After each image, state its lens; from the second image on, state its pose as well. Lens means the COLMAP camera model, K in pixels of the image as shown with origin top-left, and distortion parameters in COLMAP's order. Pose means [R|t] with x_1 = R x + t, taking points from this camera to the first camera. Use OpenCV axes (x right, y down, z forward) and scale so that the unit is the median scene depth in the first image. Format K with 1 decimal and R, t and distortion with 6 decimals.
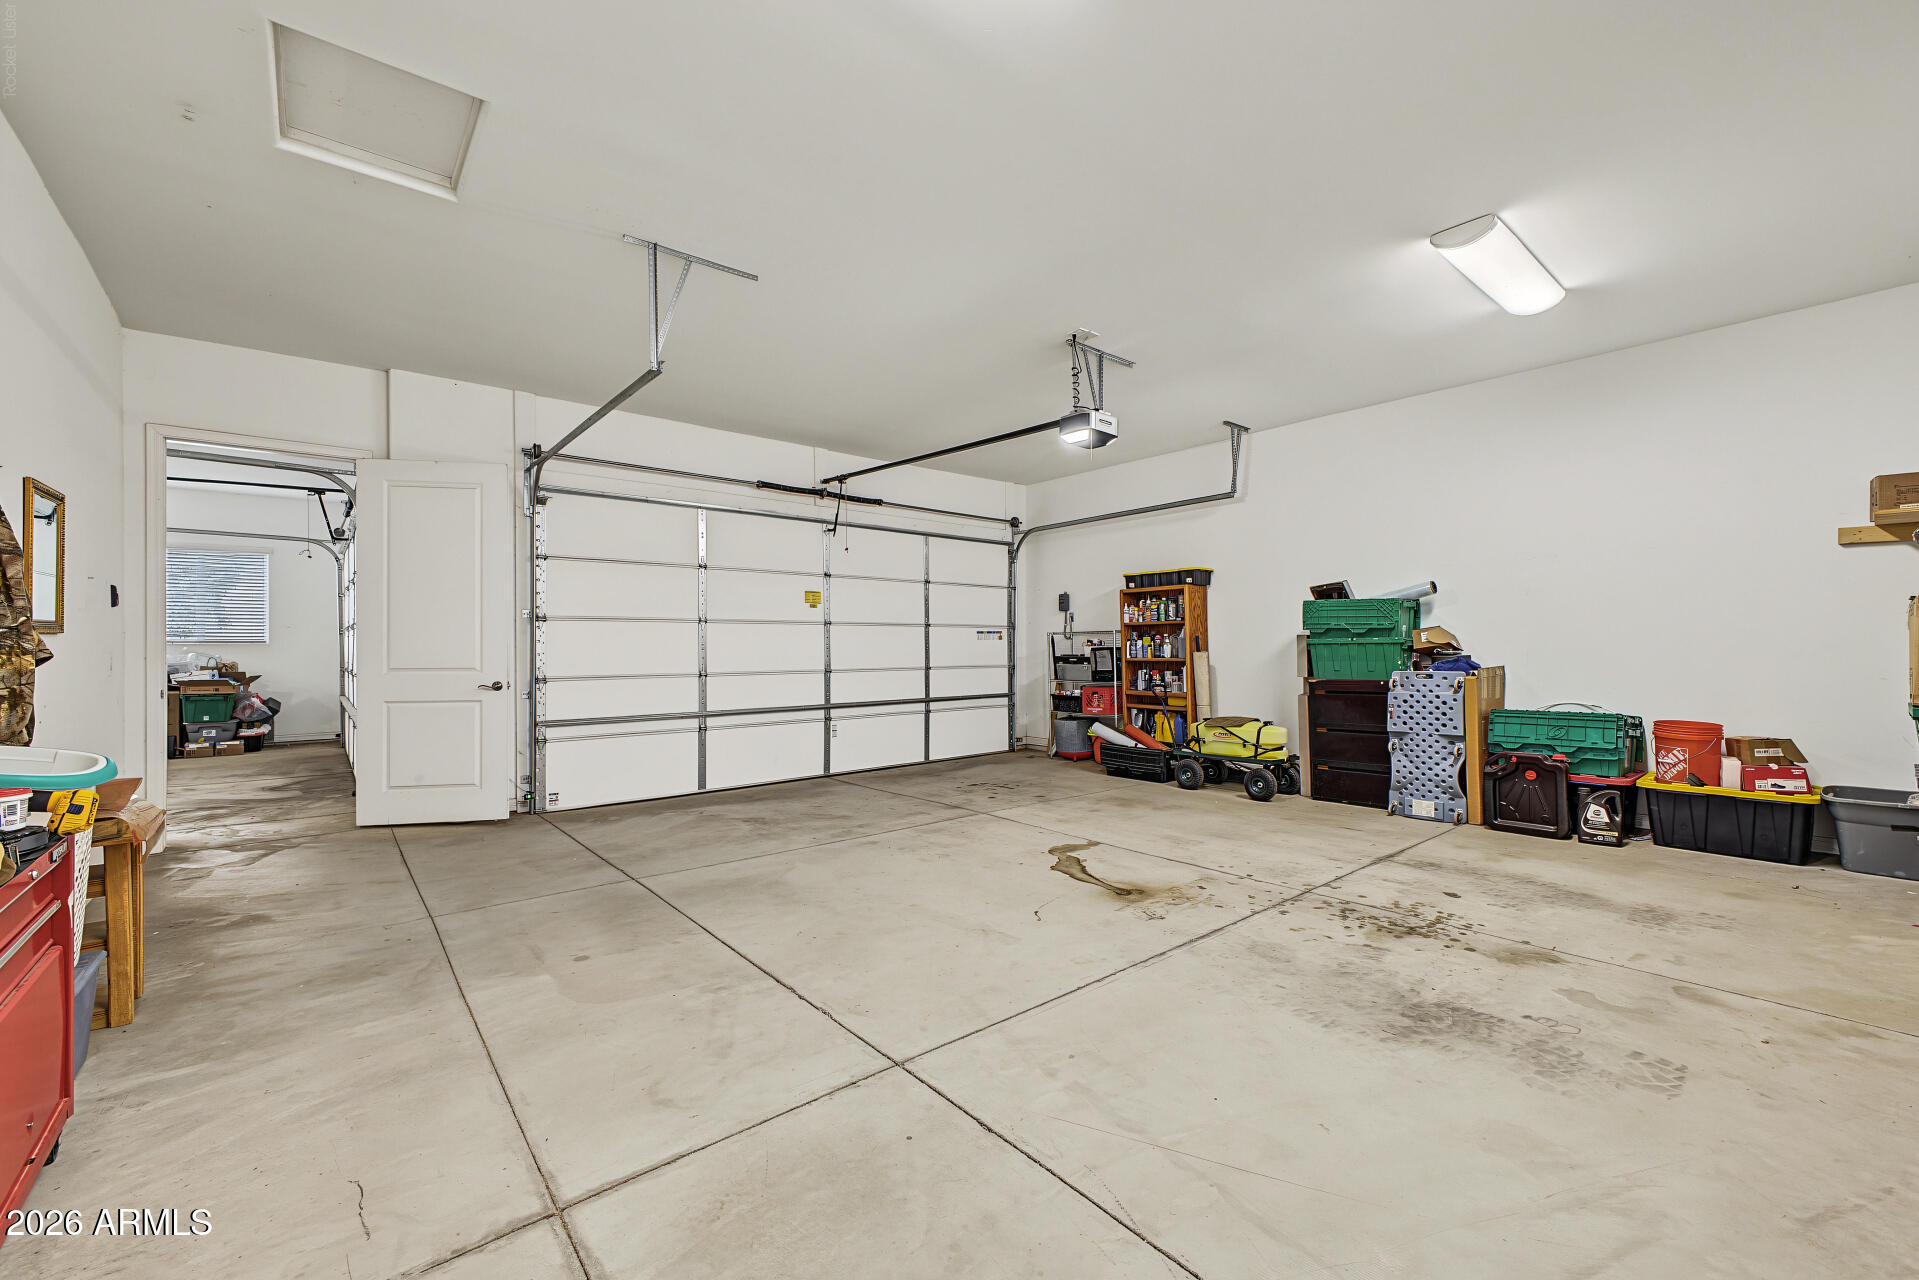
lens RADIAL K [[781.0, 0, 958.0], [0, 781.0, 642.2], [0, 0, 1]] dist [-0.001805, -0.000158]
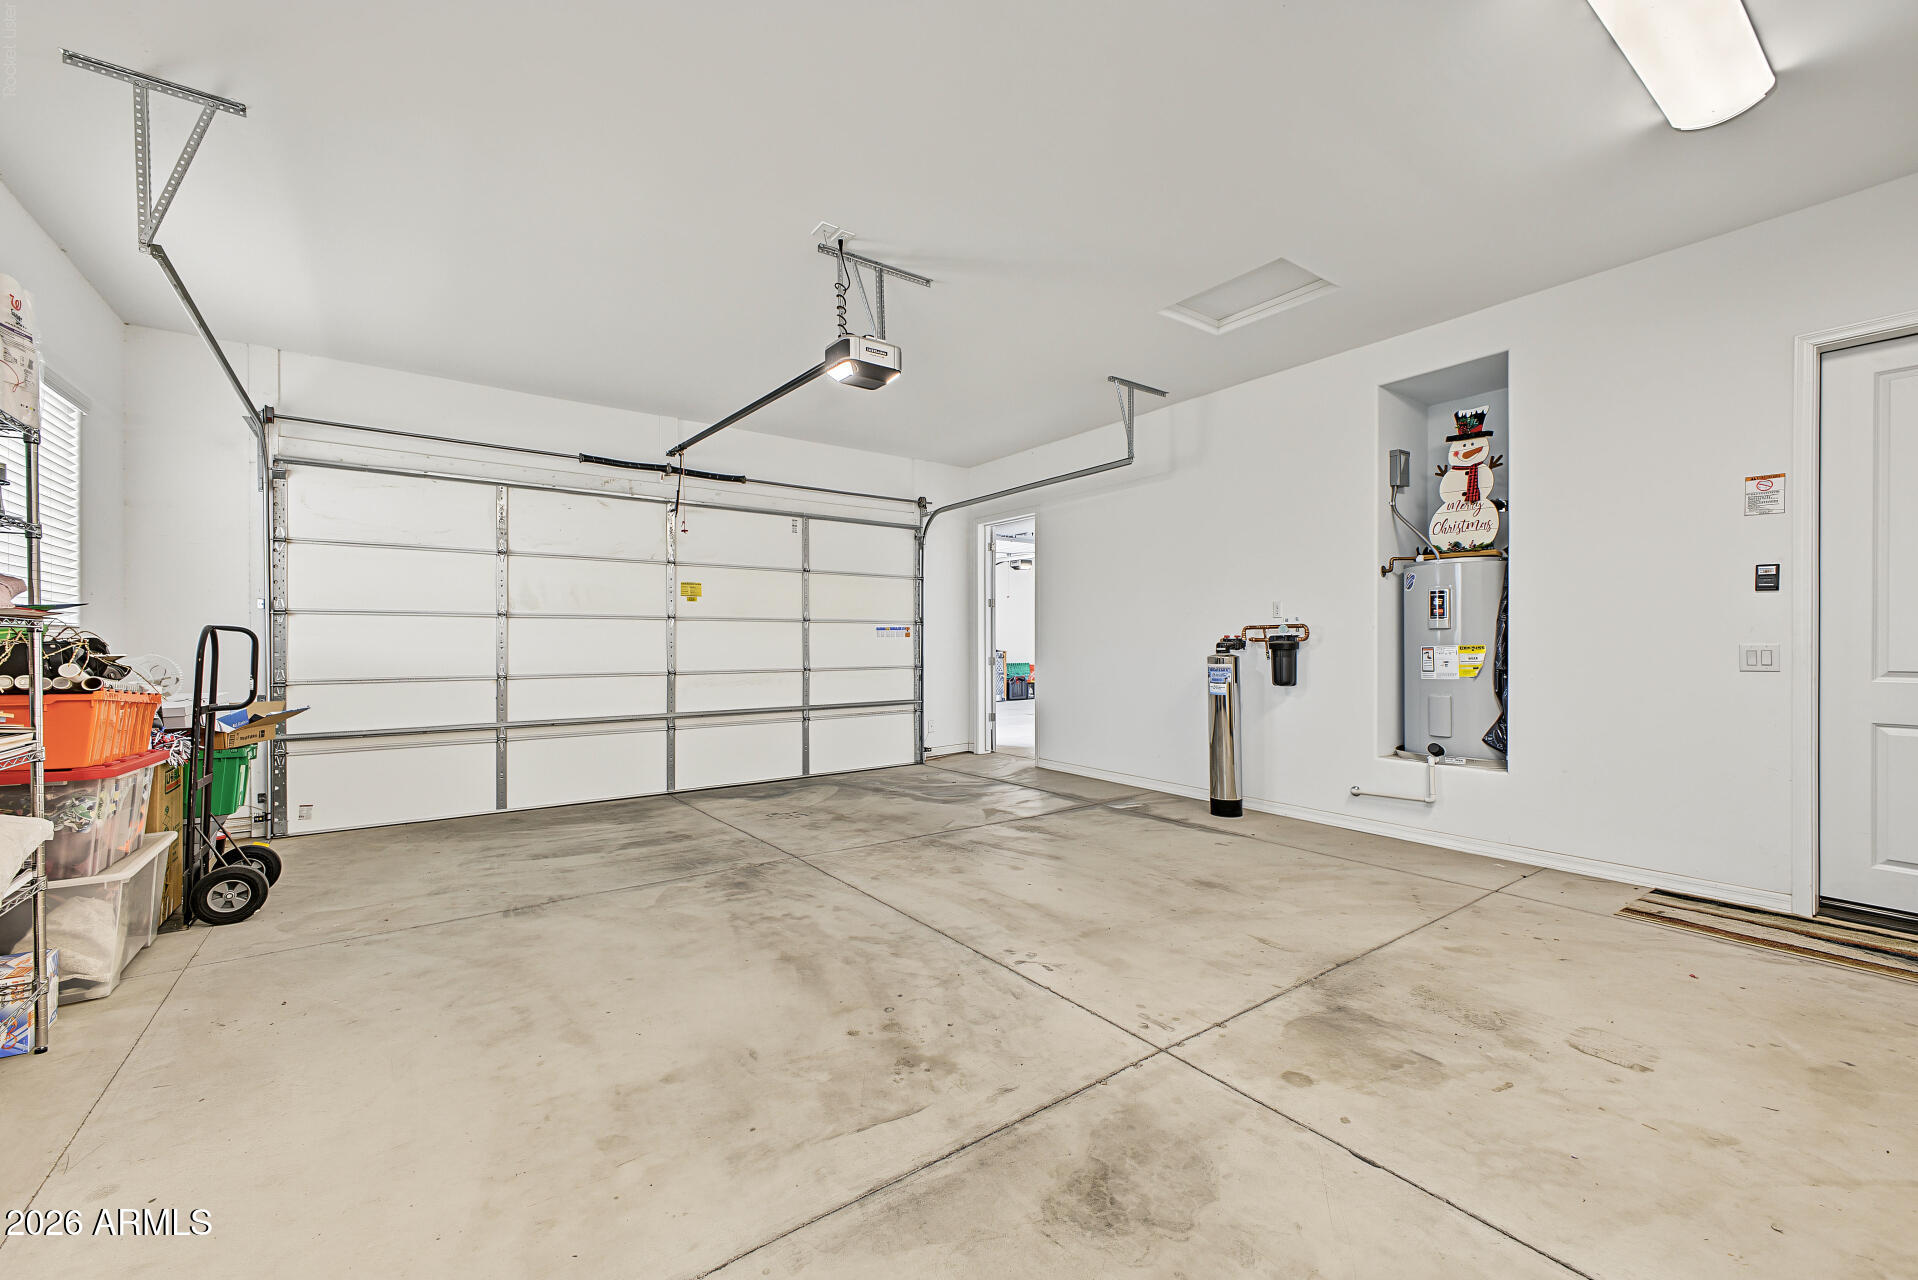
lens RADIAL K [[780.6, 0, 961.5], [0, 780.6, 644.1], [0, 0, 1]] dist [-0.001805, -0.000158]
pose [[0.997664, -0.001083, -0.068306, 0.204091], [0.001308, 0.999994, 0.003248, 0.002416], [0.068302, -0.003329, 0.997659, 0.148349]]
